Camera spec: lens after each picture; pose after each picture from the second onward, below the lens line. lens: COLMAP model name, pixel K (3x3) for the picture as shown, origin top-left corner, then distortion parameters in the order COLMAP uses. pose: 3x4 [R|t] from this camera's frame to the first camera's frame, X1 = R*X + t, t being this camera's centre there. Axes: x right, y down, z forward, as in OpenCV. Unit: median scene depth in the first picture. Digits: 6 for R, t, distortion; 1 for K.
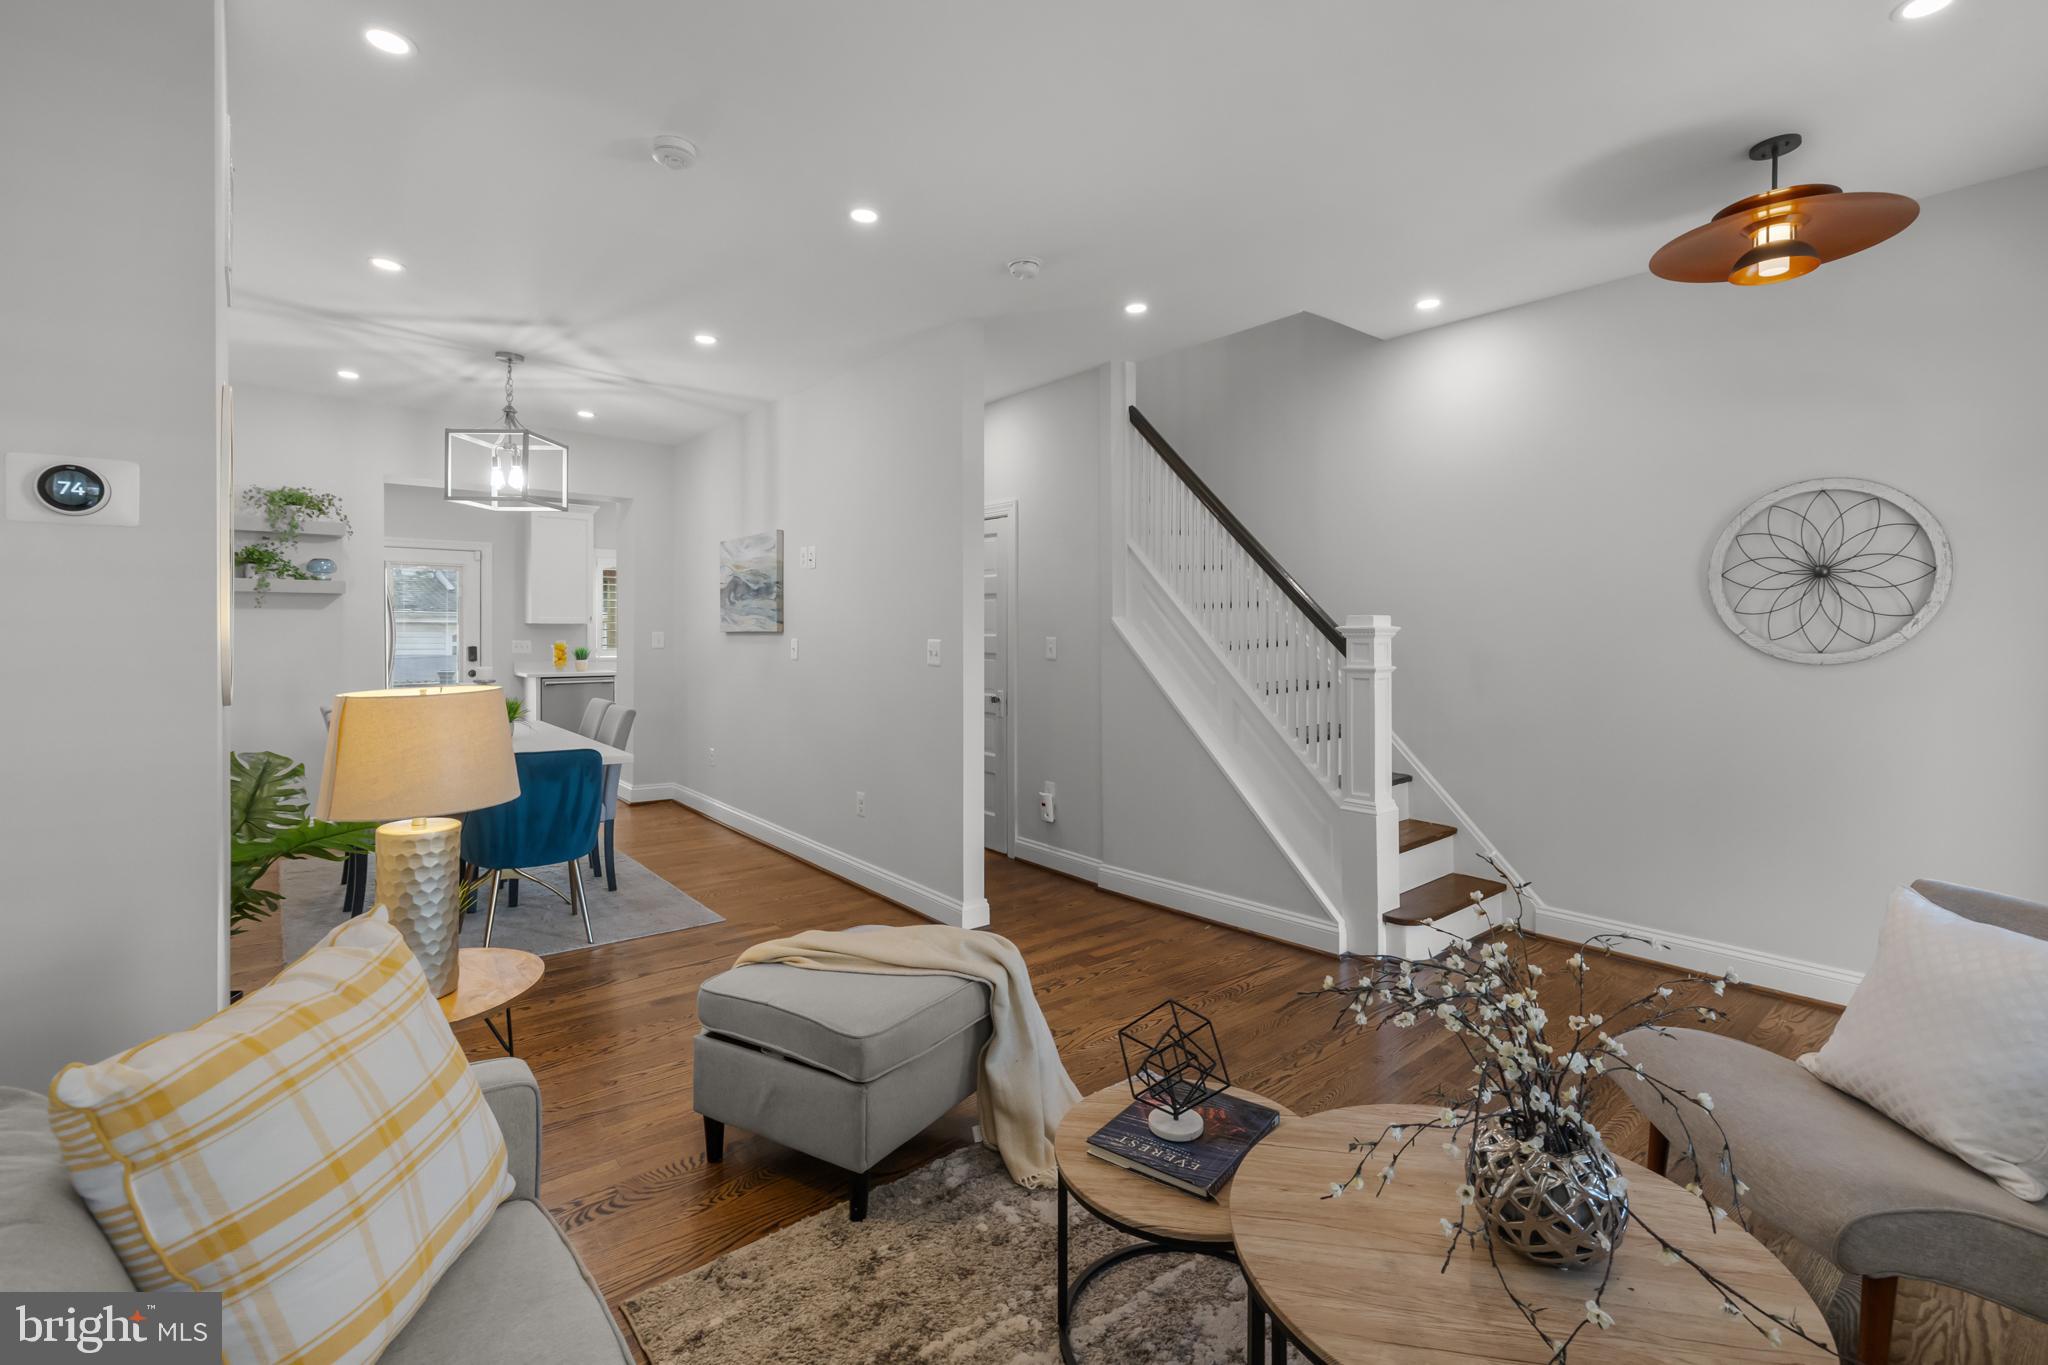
lens RADIAL K [[872.9, 0, 1035.4], [0, 872.9, 635.1], [0, 0, 1]] dist [0.001317, 0.000451]
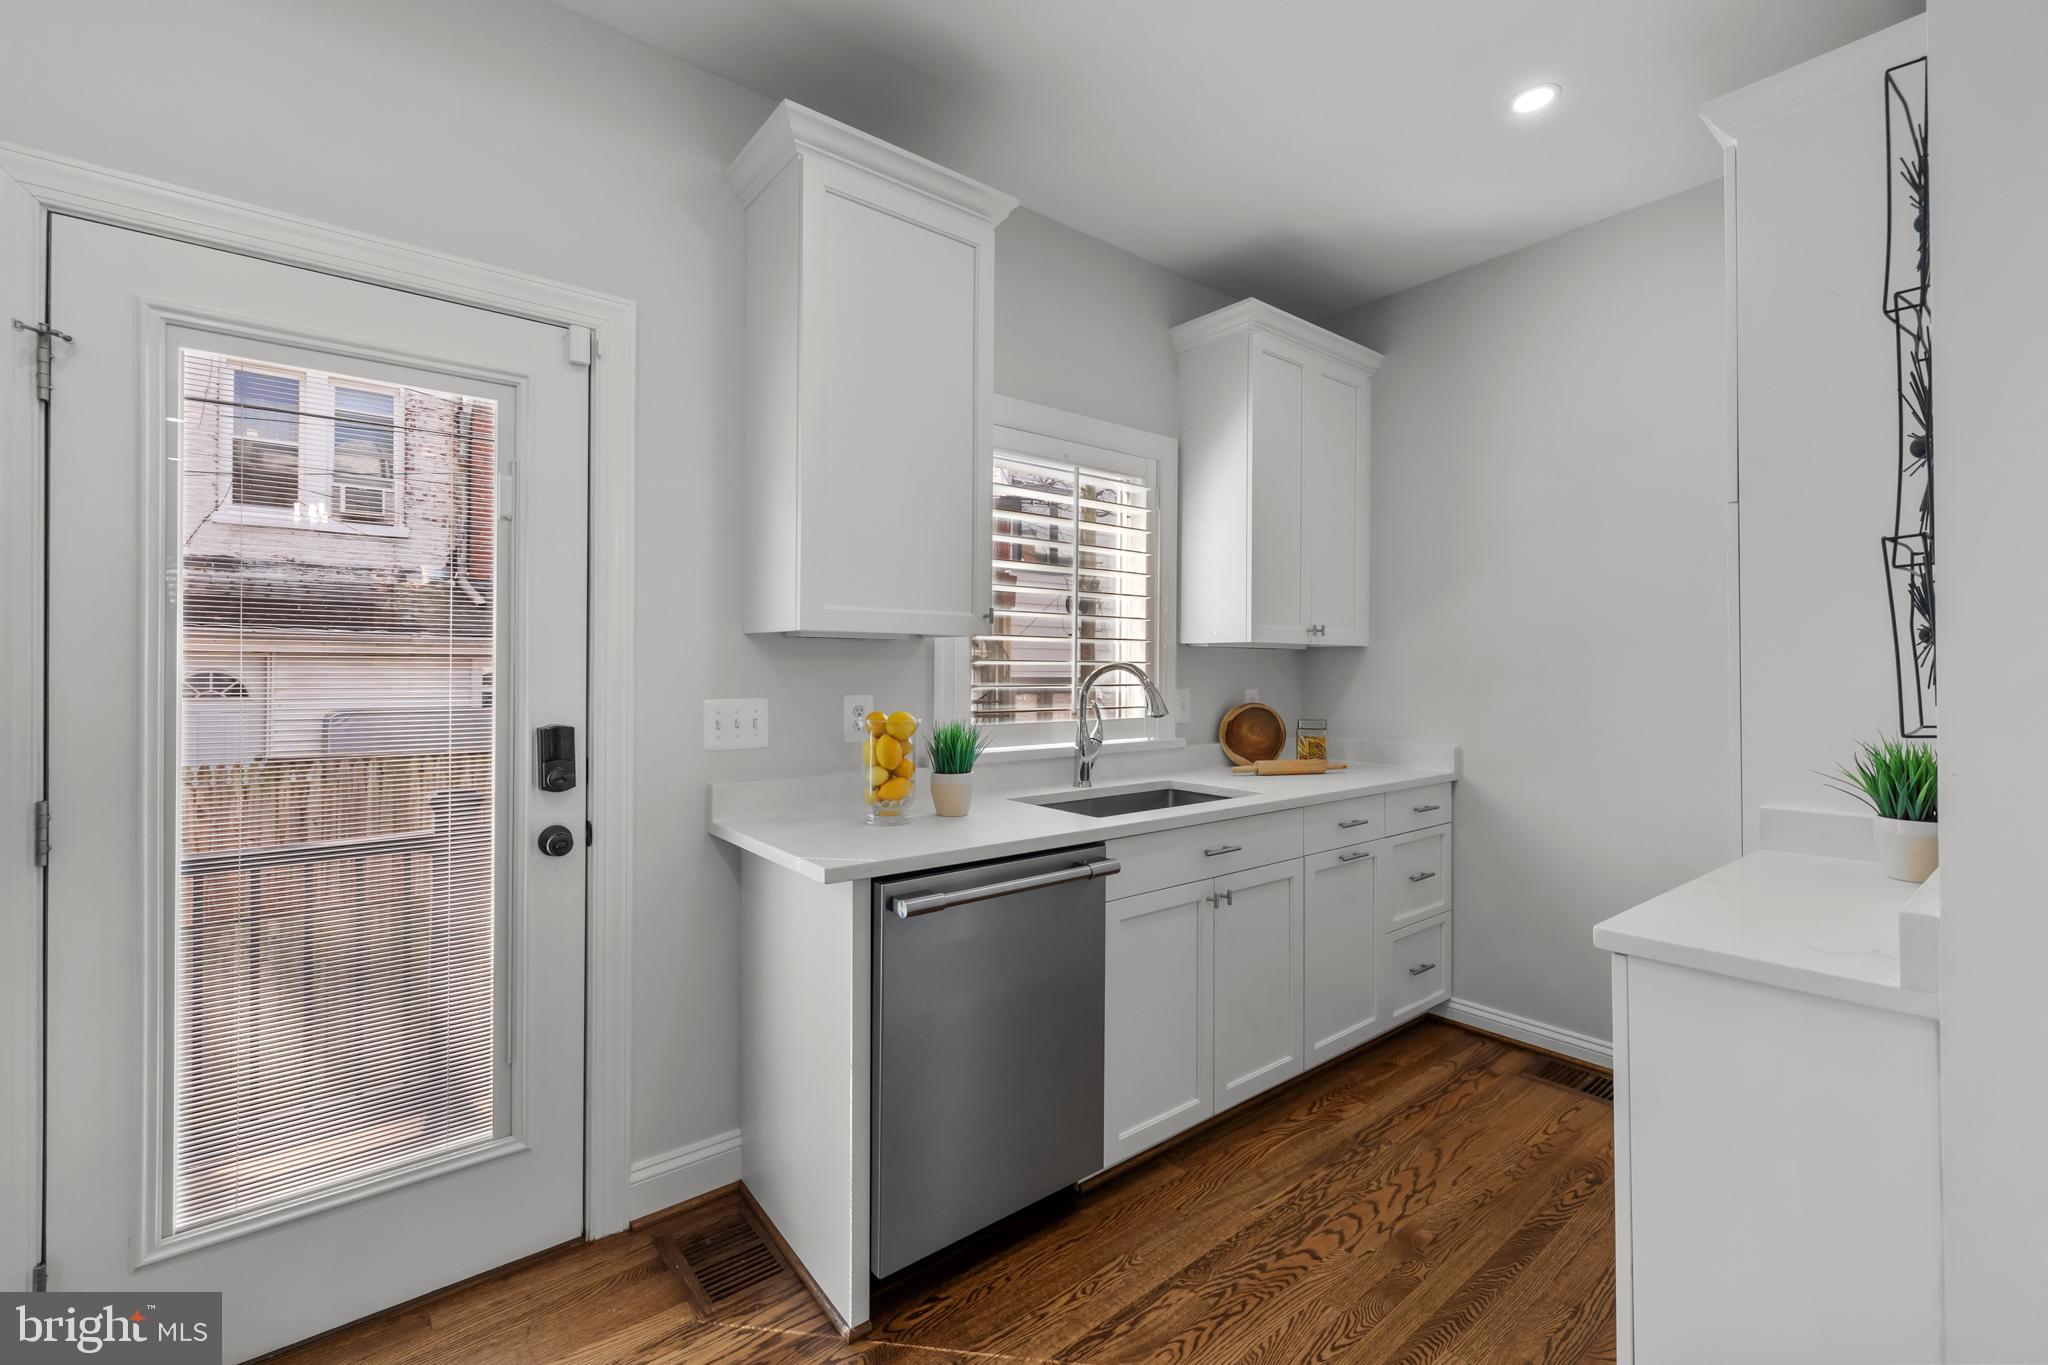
lens RADIAL K [[872.9, 0, 1031.3], [0, 872.9, 663.6], [0, 0, 1]] dist [0.001317, 0.000451]
pose [[0.999525, 0.000767, -0.030793, -0.763714], [-0.001072, 0.999950, -0.009892, -0.002807], [0.030784, 0.009920, 0.999477, 1.153033]]
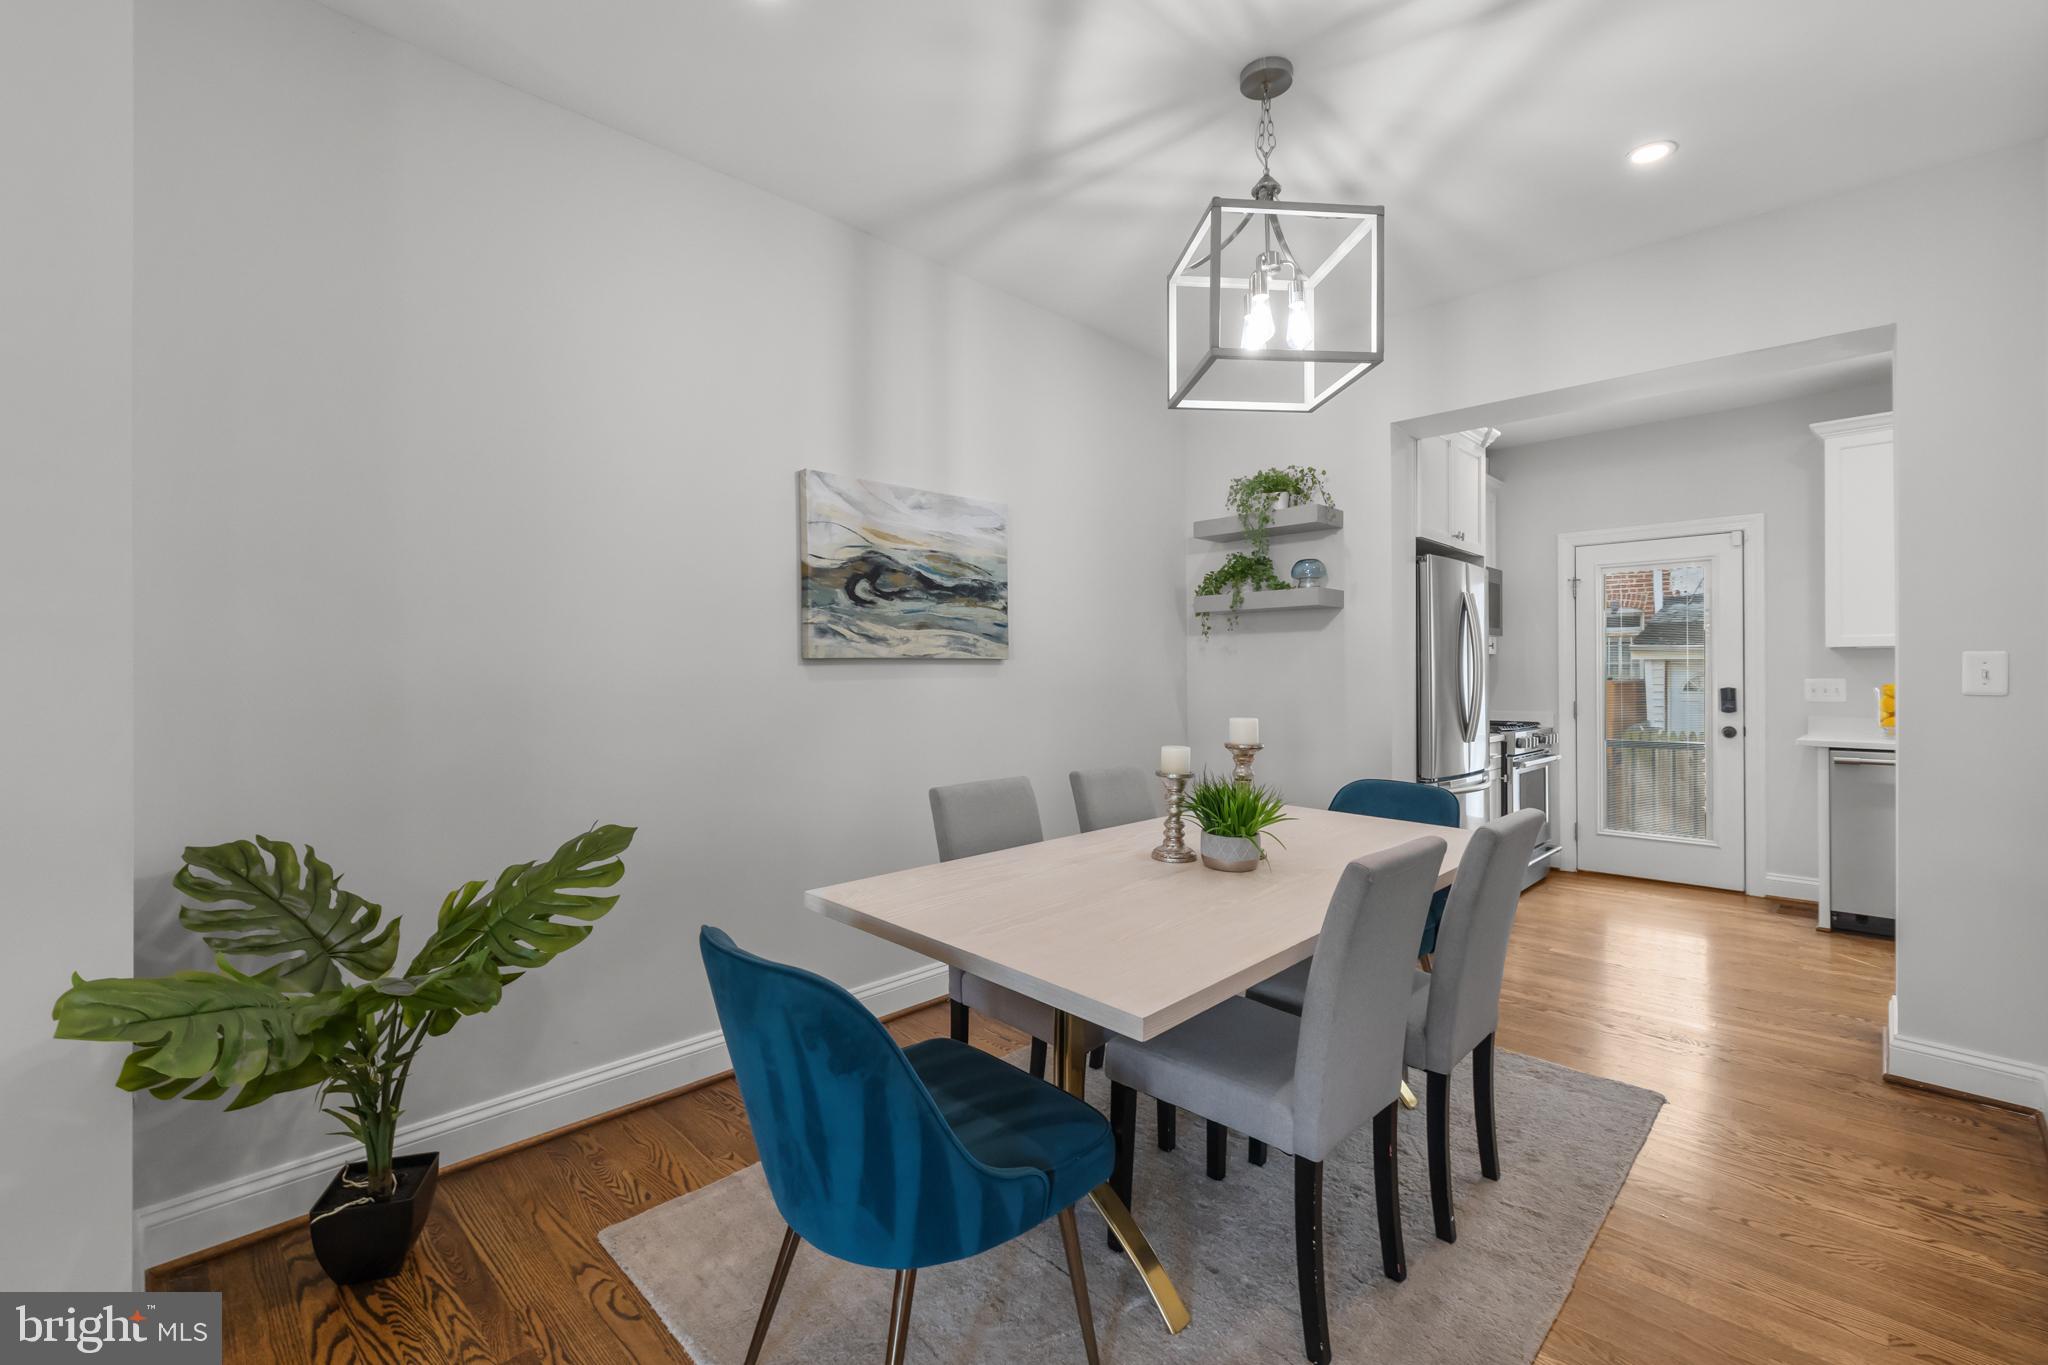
lens RADIAL K [[872.9, 0, 1033.1], [0, 872.9, 677.5], [0, 0, 1]] dist [0.001317, 0.000451]
pose [[0.078270, -0.000768, -0.996932, -0.112482], [-0.002019, 0.999998, -0.000929, 0.010886], [0.996930, 0.002085, 0.078268, 0.703156]]
